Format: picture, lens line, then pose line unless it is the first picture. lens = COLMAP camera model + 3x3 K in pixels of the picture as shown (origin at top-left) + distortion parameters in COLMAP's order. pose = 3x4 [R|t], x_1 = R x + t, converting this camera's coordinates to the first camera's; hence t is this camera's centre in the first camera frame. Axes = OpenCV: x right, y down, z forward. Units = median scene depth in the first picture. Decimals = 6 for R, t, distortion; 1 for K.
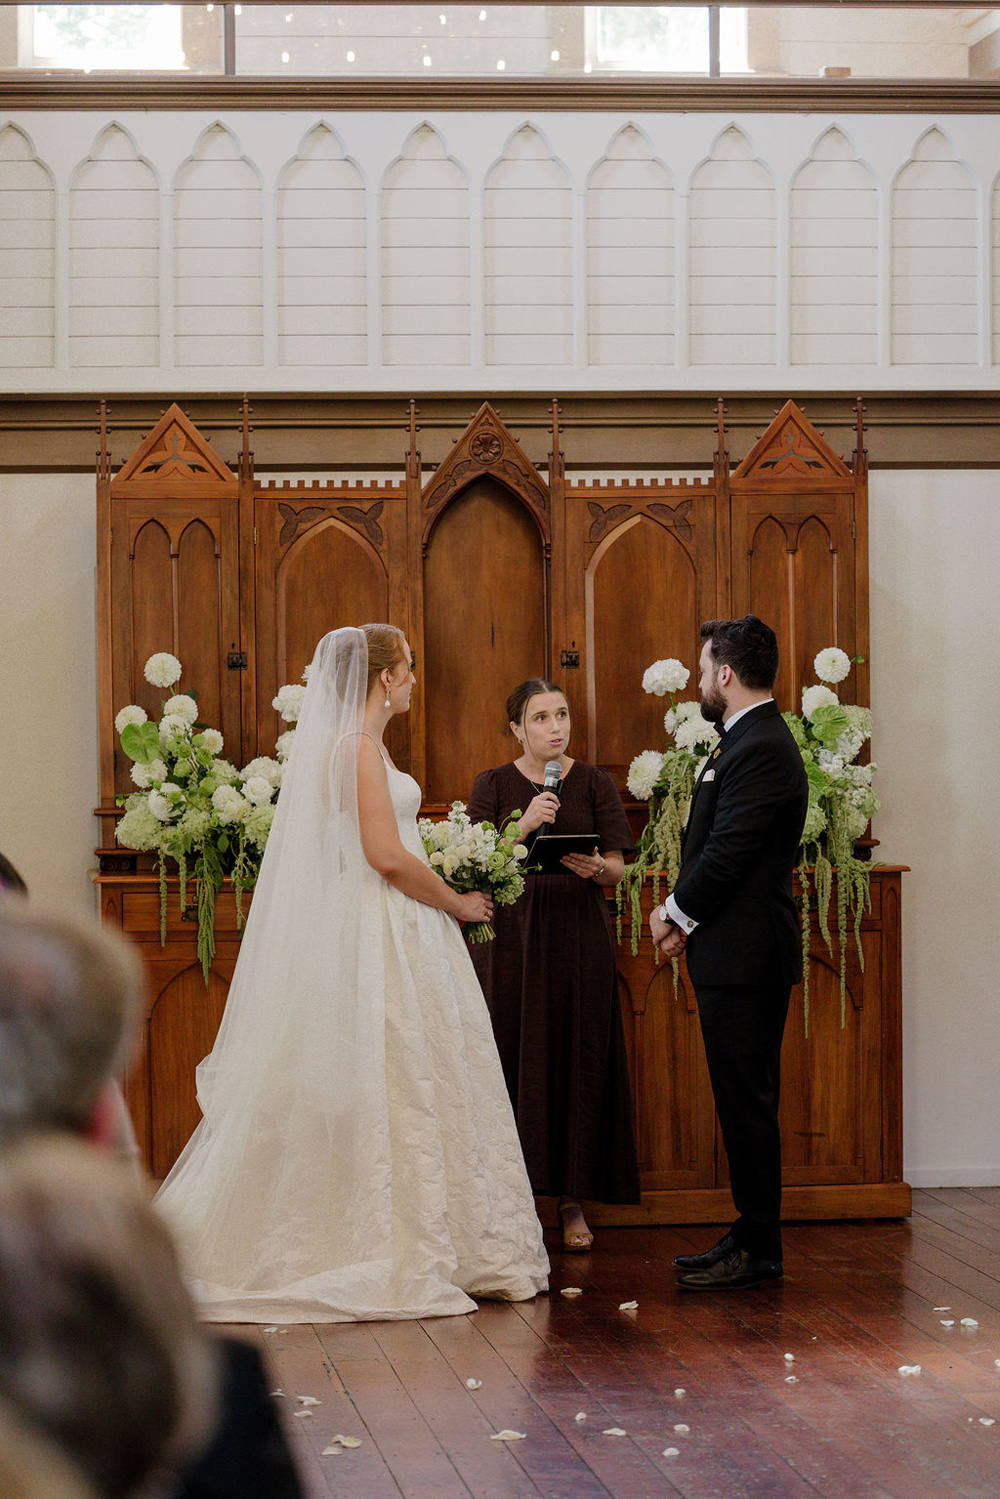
lens RADIAL K [[4302.2, 0, 503.6], [0, 4302.2, 752.3], [0, 0, 1]] dist [-0.248854, 0.000000]
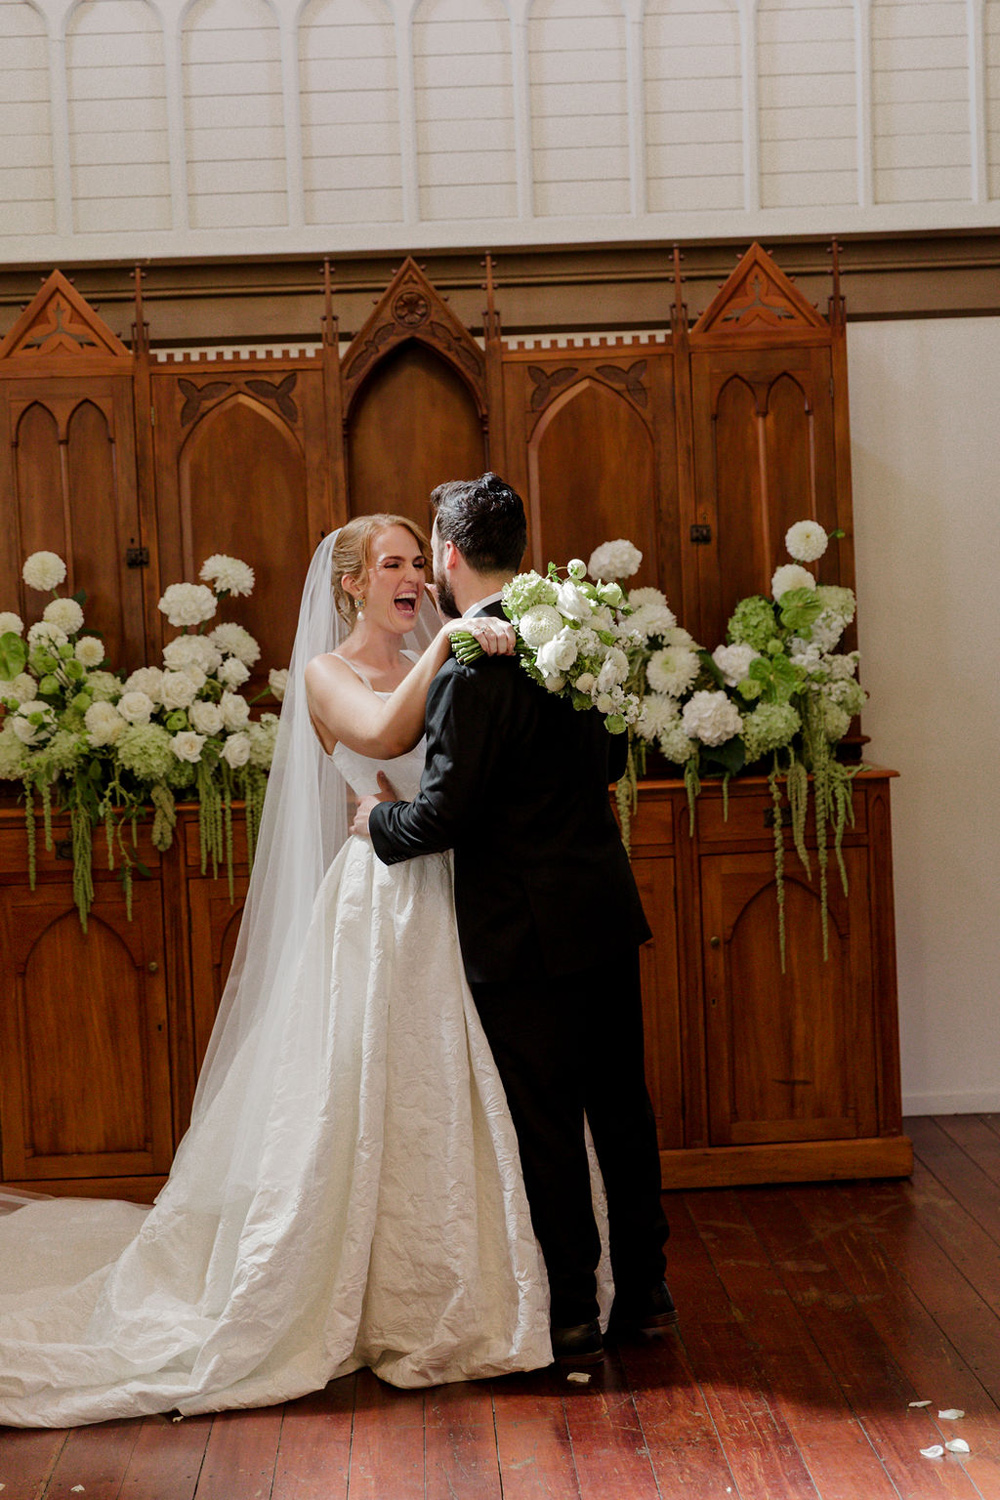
lens RADIAL K [[2968.1, 0, 531.4], [0, 2968.1, 718.7], [0, 0, 1]] dist [0.006207, 0.000000]
pose [[0.997913, -0.029060, -0.057673, 0.054081], [0.030980, 0.998985, 0.032686, -0.005561], [0.056664, -0.034405, 0.997800, 0.389632]]
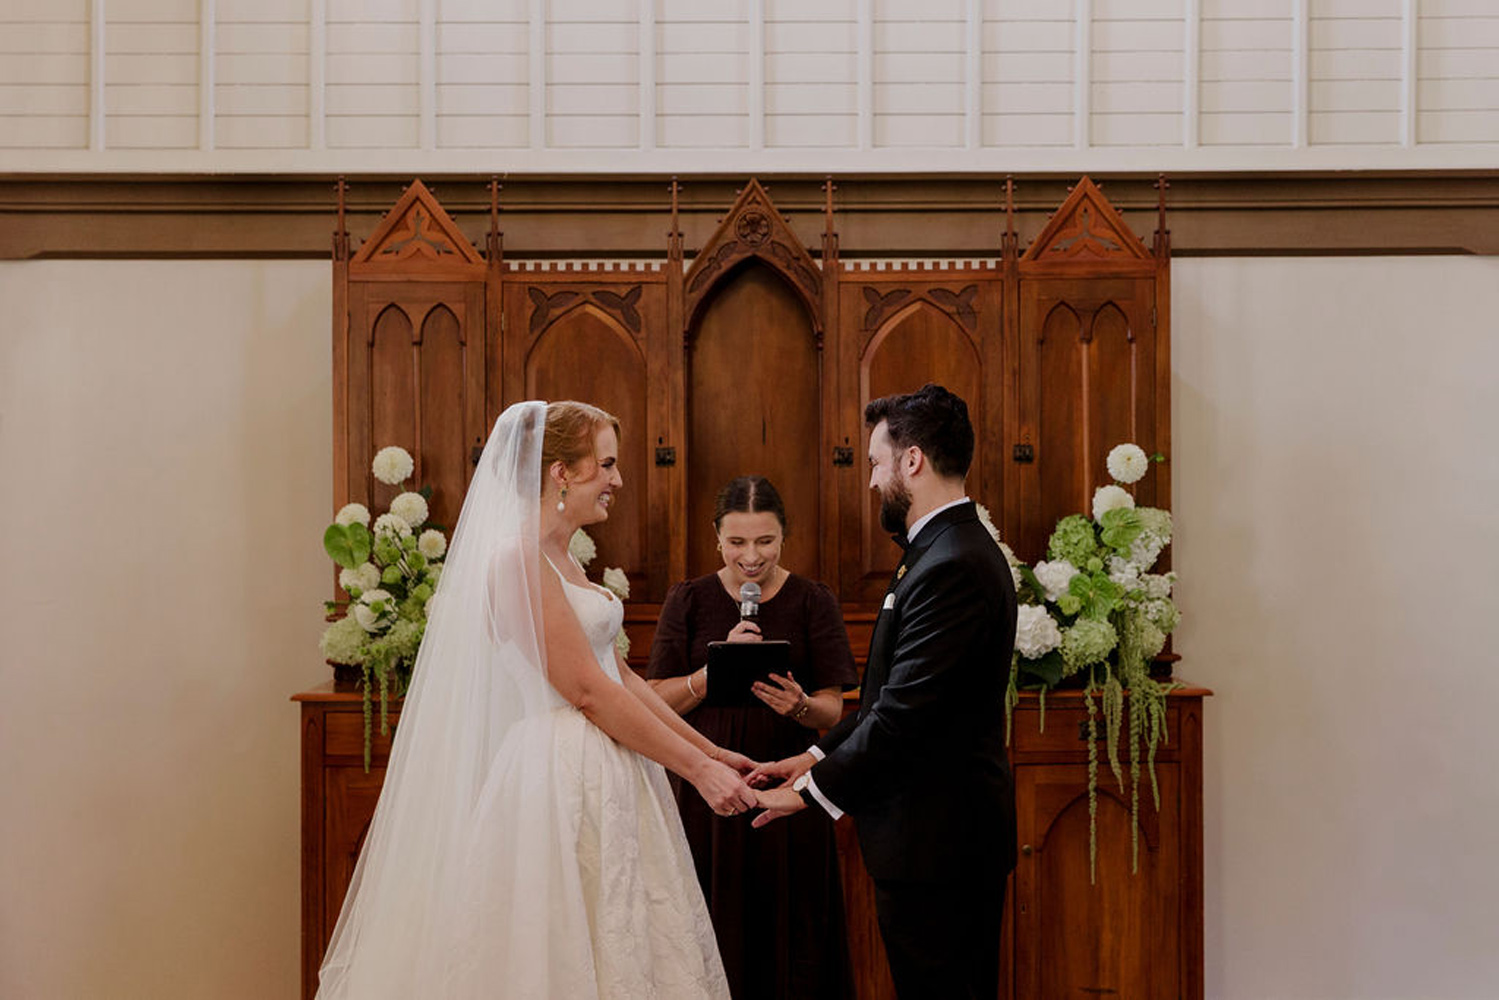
lens RADIAL K [[2598.4, 0, 756.1], [0, 2598.4, 509.5], [0, 0, 1]] dist [0.018084, 0.000000]
pose [[0.996193, 0.005646, -0.086995, 0.046044], [-0.006543, 0.999928, -0.010030, -0.004526], [0.086932, 0.010561, 0.996158, 0.444922]]
